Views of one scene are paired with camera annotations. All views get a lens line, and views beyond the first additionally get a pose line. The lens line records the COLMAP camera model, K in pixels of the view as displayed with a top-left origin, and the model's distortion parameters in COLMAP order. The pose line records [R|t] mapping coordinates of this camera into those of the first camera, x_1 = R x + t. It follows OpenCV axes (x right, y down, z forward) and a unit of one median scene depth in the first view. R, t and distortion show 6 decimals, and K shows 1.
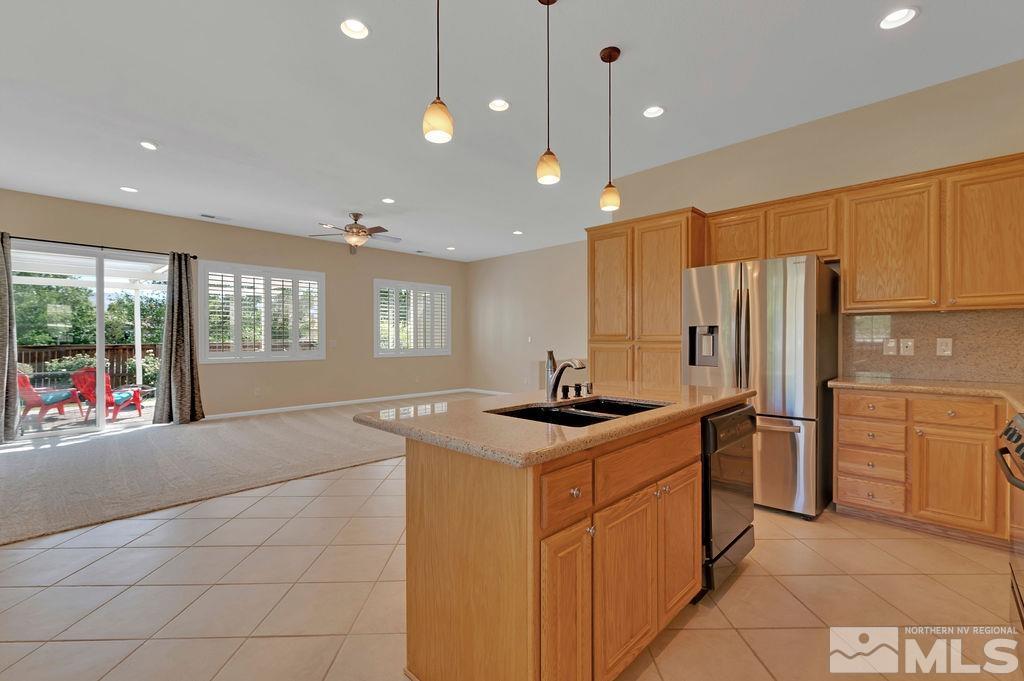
lens RADIAL K [[451.4, 0, 515.1], [0, 451.4, 340.3], [0, 0, 1]] dist [0.005235, -0.002712]
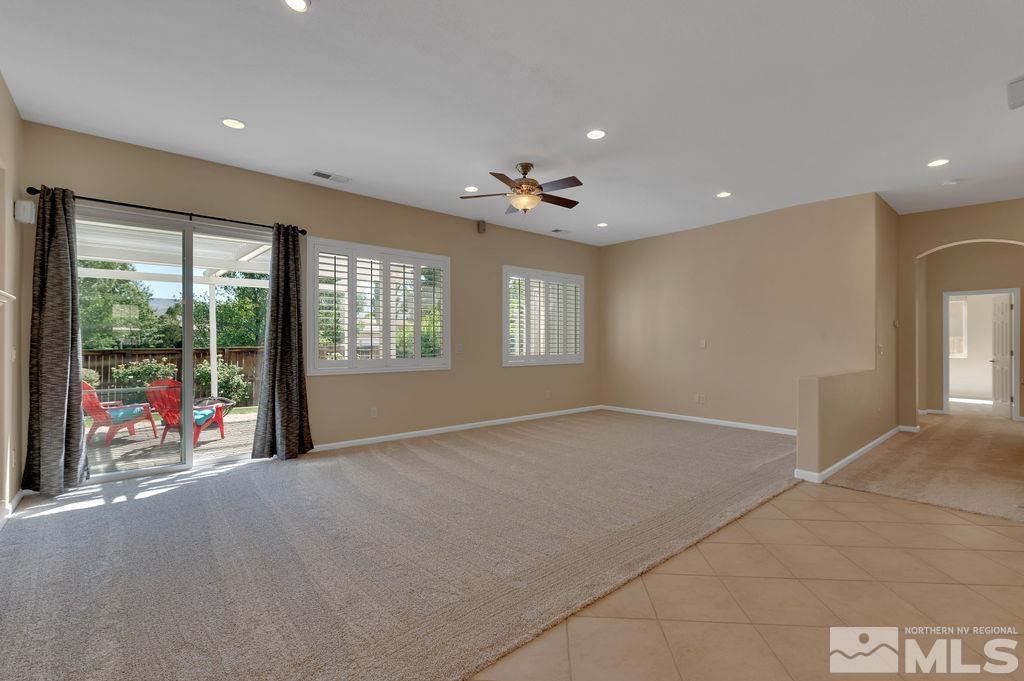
lens RADIAL K [[451.4, 0, 501.5], [0, 451.4, 342.1], [0, 0, 1]] dist [0.005235, -0.002712]
pose [[0.996136, 0.000585, -0.087826, -0.311117], [-0.000963, 0.999990, -0.004261, -0.000961], [0.087822, 0.004329, 0.996127, 0.284185]]
